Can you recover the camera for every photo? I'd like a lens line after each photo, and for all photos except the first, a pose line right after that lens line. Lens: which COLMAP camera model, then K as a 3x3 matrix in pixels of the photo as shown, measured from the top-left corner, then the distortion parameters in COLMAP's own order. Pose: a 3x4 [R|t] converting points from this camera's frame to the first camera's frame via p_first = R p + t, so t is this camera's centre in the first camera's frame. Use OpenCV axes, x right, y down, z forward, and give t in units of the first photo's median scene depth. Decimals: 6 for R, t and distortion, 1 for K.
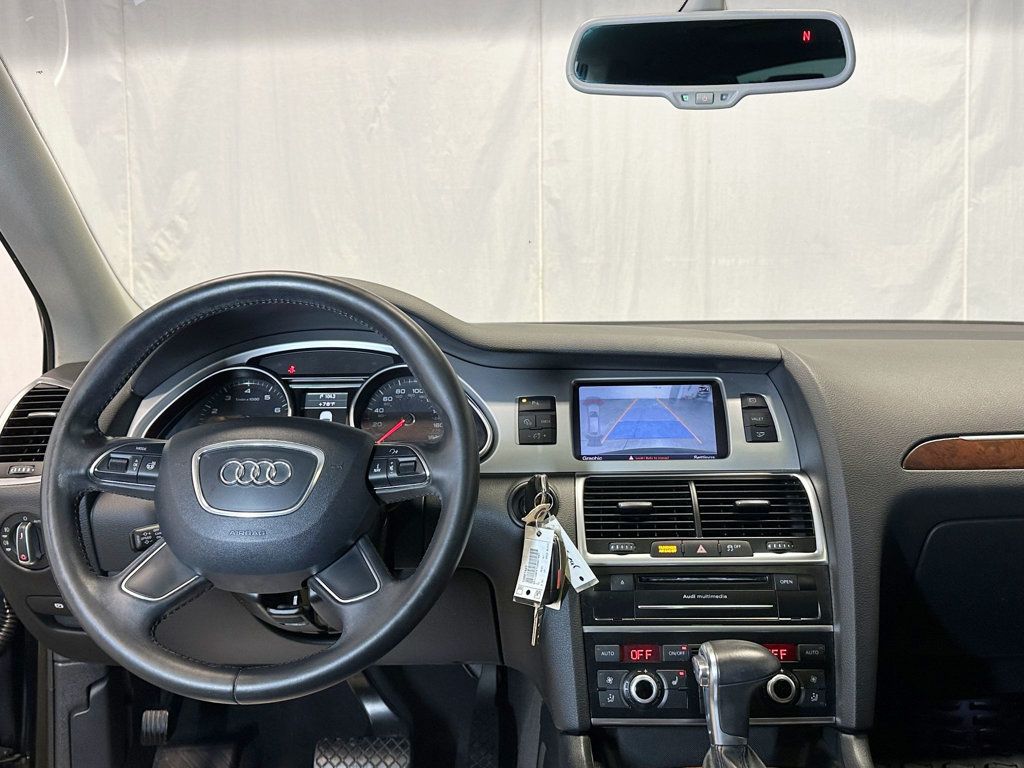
lens RADIAL K [[976.3, 0, 514.8], [0, 976.3, 376.7], [0, 0, 1]] dist [0.150726, -0.280303]
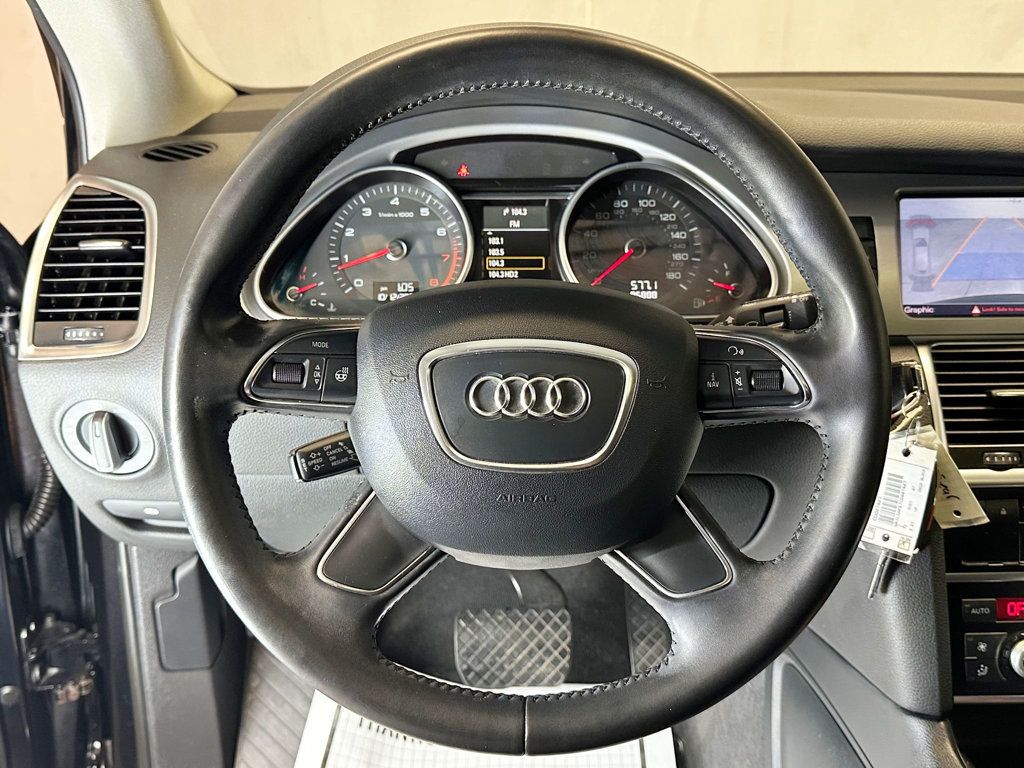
lens RADIAL K [[976.3, 0, 514.8], [0, 976.3, 376.7], [0, 0, 1]] dist [0.150726, -0.280303]
pose [[0.999410, -0.002243, 0.034285, -0.211781], [-0.007244, 0.961682, 0.274071, -0.055291], [-0.033586, -0.274158, 0.961098, 0.316788]]
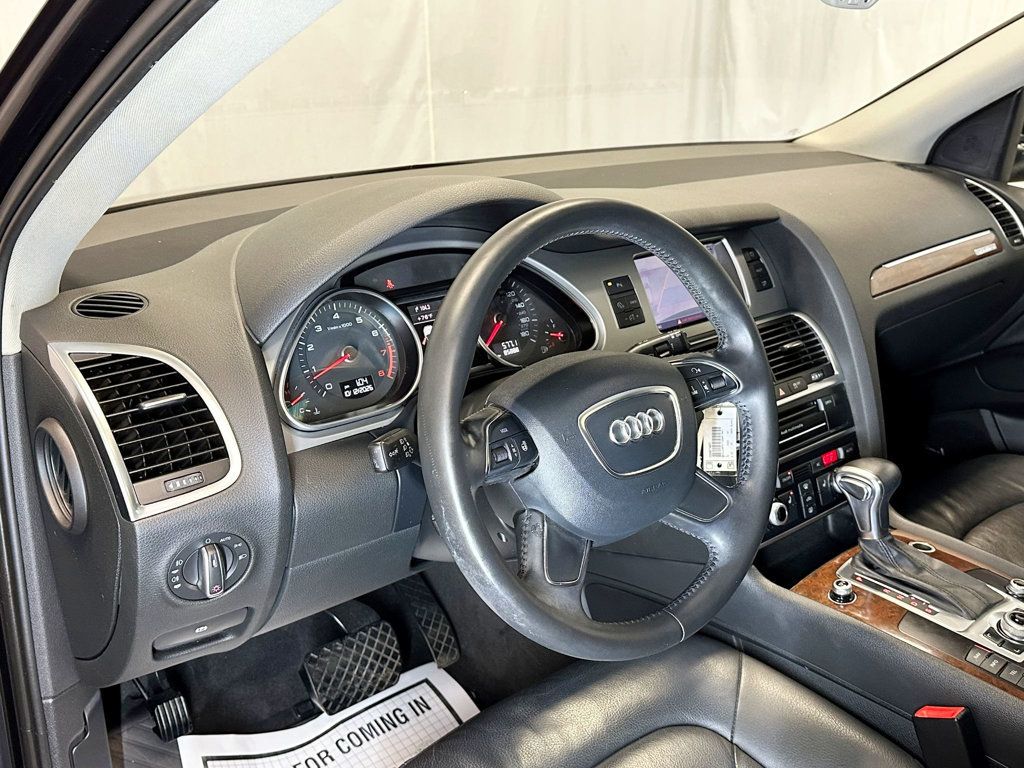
lens RADIAL K [[976.3, 0, 514.8], [0, 976.3, 376.7], [0, 0, 1]] dist [0.150726, -0.280303]
pose [[0.757507, -0.206734, 0.619229, -0.677513], [0.041136, 0.961765, 0.270770, -0.153919], [-0.651530, -0.179638, 0.737048, 0.282478]]
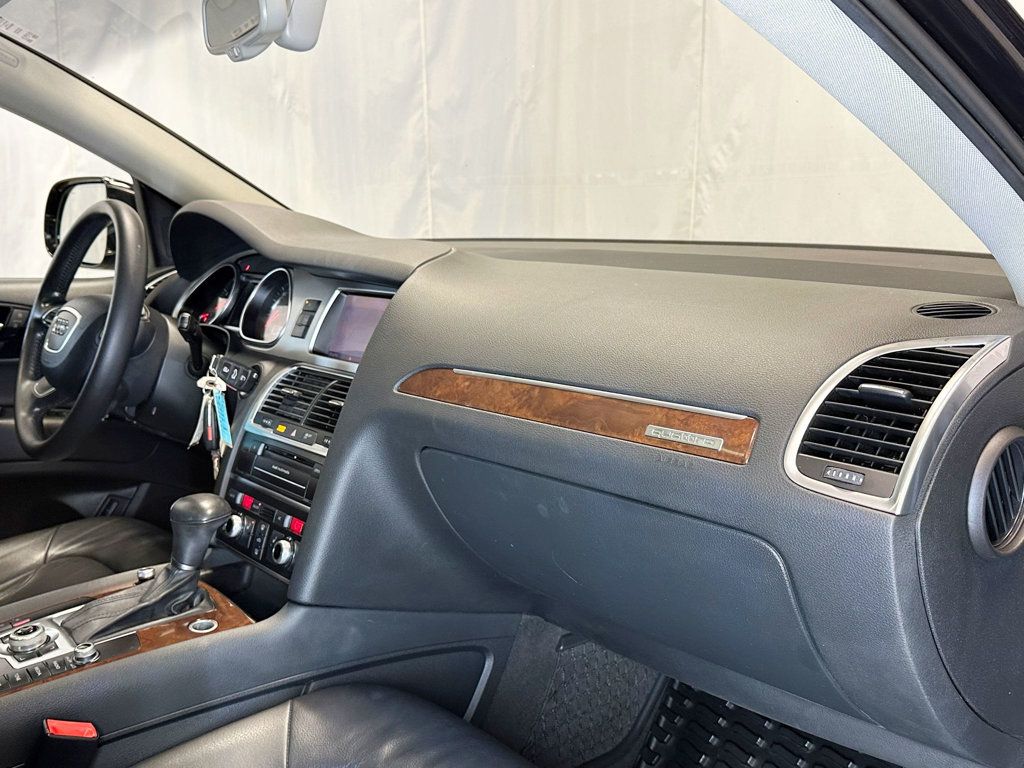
lens RADIAL K [[986.1, 0, 572.4], [0, 986.1, 400.4], [0, 0, 1]] dist [0.168573, -0.213434]
pose [[0.685589, 0.140097, -0.714381, 1.147579], [-0.054667, 0.988445, 0.141380, -0.049553], [0.725933, -0.057876, 0.685326, 0.372961]]
